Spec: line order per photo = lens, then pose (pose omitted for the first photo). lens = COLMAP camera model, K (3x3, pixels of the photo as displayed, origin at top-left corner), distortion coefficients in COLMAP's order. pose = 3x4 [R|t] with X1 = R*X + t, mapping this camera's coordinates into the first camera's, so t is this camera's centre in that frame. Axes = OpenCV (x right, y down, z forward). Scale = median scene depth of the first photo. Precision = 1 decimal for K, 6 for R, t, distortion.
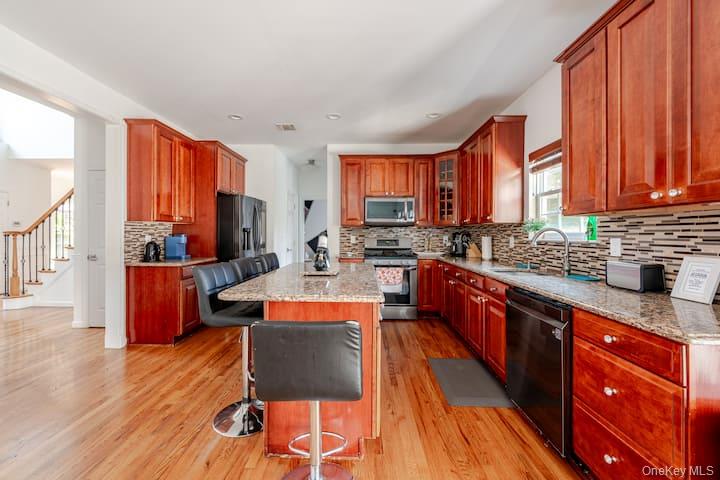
lens RADIAL K [[292.2, 0, 357.5], [0, 292.2, 234.8], [0, 0, 1]] dist [0.001228, 0.000072]
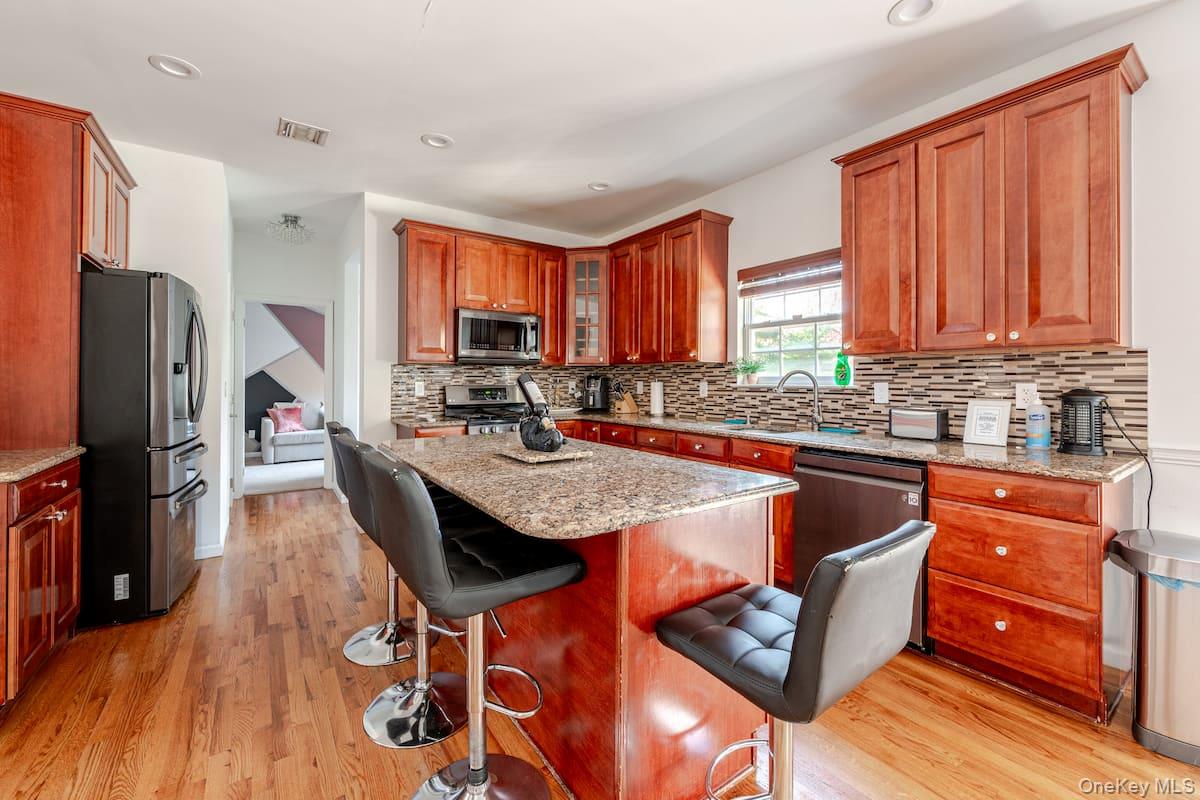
lens RADIAL K [[487.0, 0, 569.6], [0, 487.0, 379.4], [0, 0, 1]] dist [0.001228, 0.000072]
pose [[0.805047, -0.002866, 0.593203, -0.510524], [0.003229, 0.999995, 0.000449, -0.001001], [-0.593202, 0.001554, 0.805052, 0.263147]]
